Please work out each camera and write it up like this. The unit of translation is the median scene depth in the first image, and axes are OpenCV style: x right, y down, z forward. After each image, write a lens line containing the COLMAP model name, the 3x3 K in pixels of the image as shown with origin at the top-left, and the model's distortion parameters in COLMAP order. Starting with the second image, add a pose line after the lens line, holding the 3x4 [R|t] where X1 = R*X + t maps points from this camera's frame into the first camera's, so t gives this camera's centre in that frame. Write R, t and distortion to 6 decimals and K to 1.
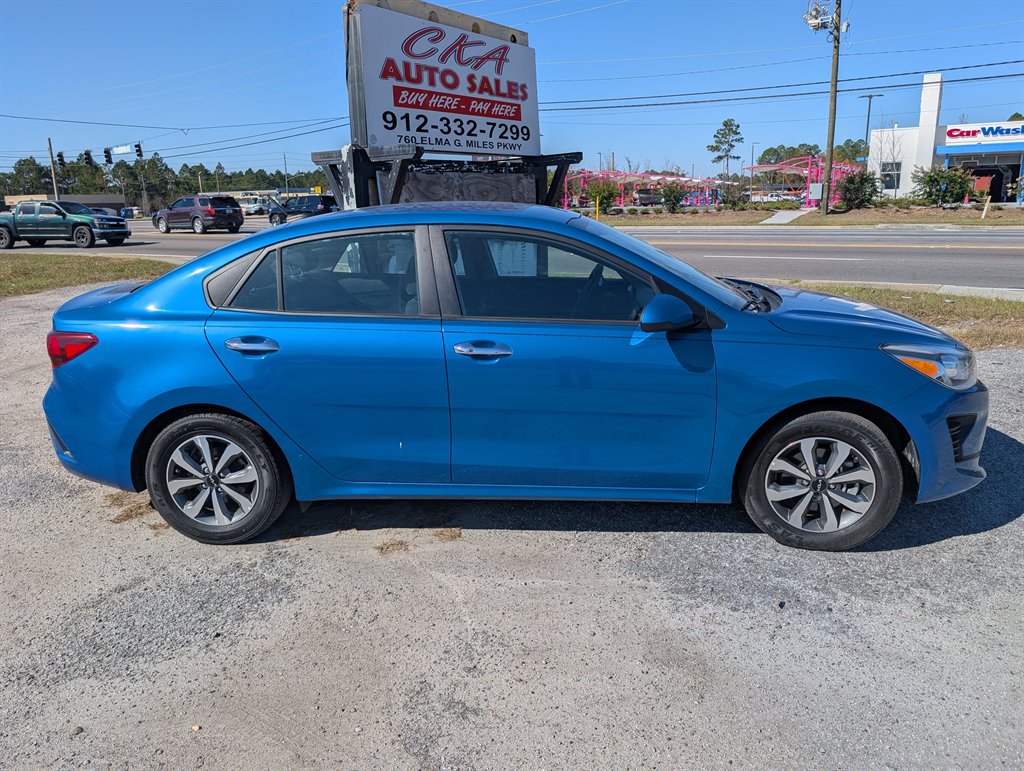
lens RADIAL K [[788.9, 0, 509.3], [0, 788.9, 373.5], [0, 0, 1]] dist [0.006092, -0.004018]
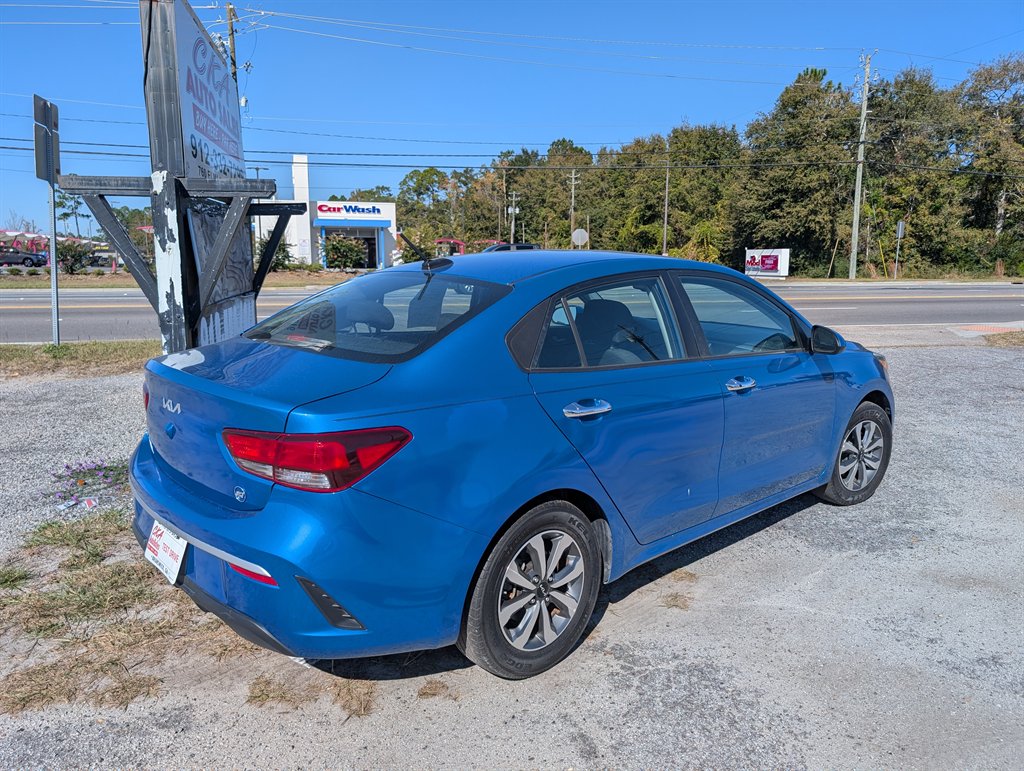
lens RADIAL K [[788.9, 0, 509.3], [0, 788.9, 373.5], [0, 0, 1]] dist [0.006092, -0.004018]
pose [[0.639836, -0.085934, 0.763692, -0.182964], [0.147433, 0.988996, -0.012236, -0.013550], [-0.754237, 0.120422, 0.645465, 0.092336]]
